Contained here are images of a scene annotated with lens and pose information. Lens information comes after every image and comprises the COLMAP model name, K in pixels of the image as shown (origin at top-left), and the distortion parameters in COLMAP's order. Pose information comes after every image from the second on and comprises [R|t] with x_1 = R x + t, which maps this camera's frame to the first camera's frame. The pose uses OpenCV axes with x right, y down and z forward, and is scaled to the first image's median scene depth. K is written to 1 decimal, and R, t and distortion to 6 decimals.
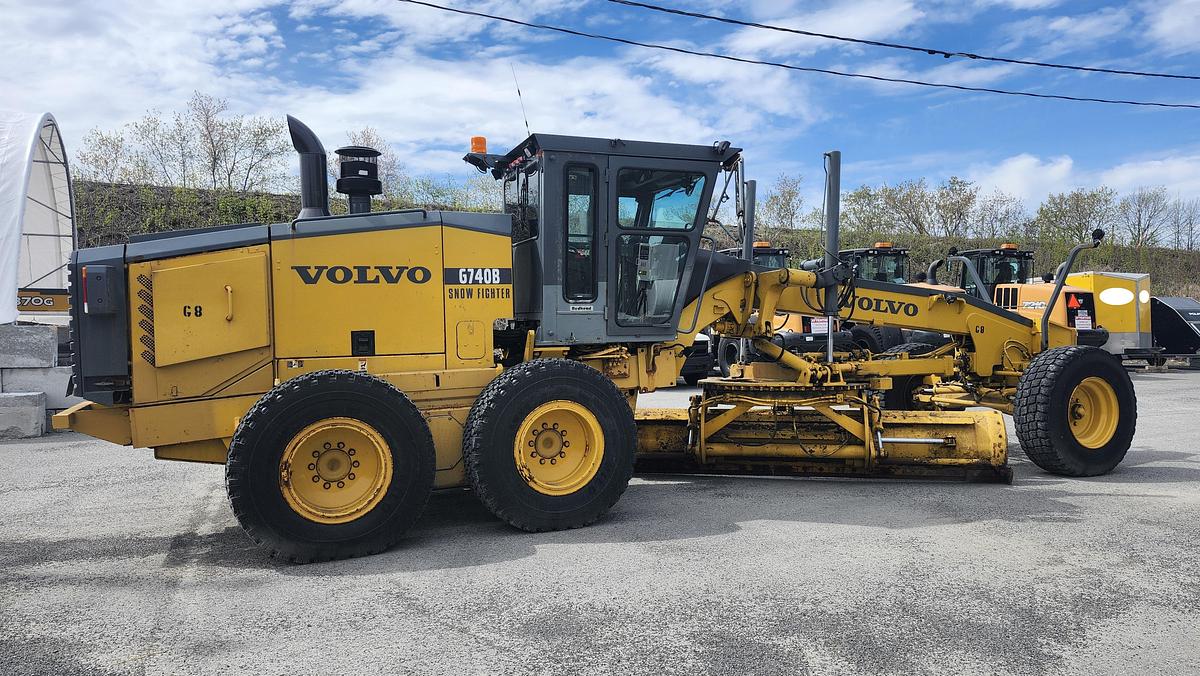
lens RADIAL K [[892.8, 0, 630.5], [0, 892.8, 343.2], [0, 0, 1]] dist [0.126387, -0.006504]
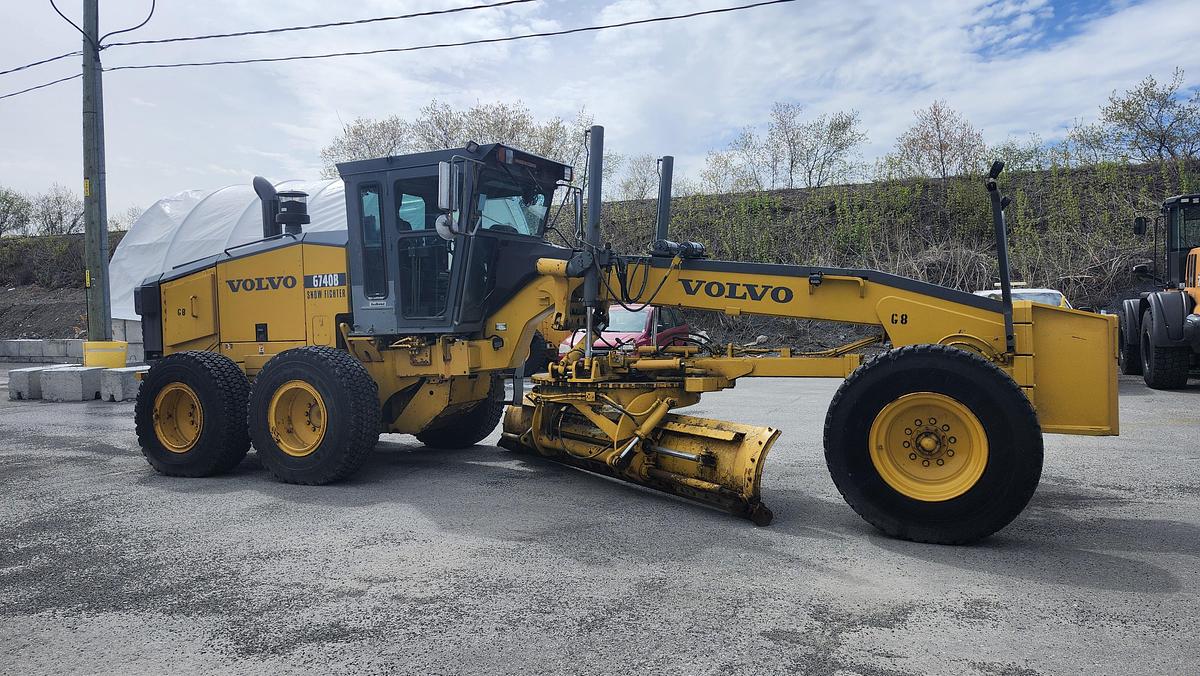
lens RADIAL K [[866.2, 0, 600.1], [0, 866.2, 318.8], [0, 0, 1]] dist [0.065323, -0.001154]
pose [[0.645094, 0.002282, -0.764100, 0.877958], [0.000969, 0.999992, 0.003804, -0.020778], [0.764103, -0.003194, 0.645086, 0.421262]]
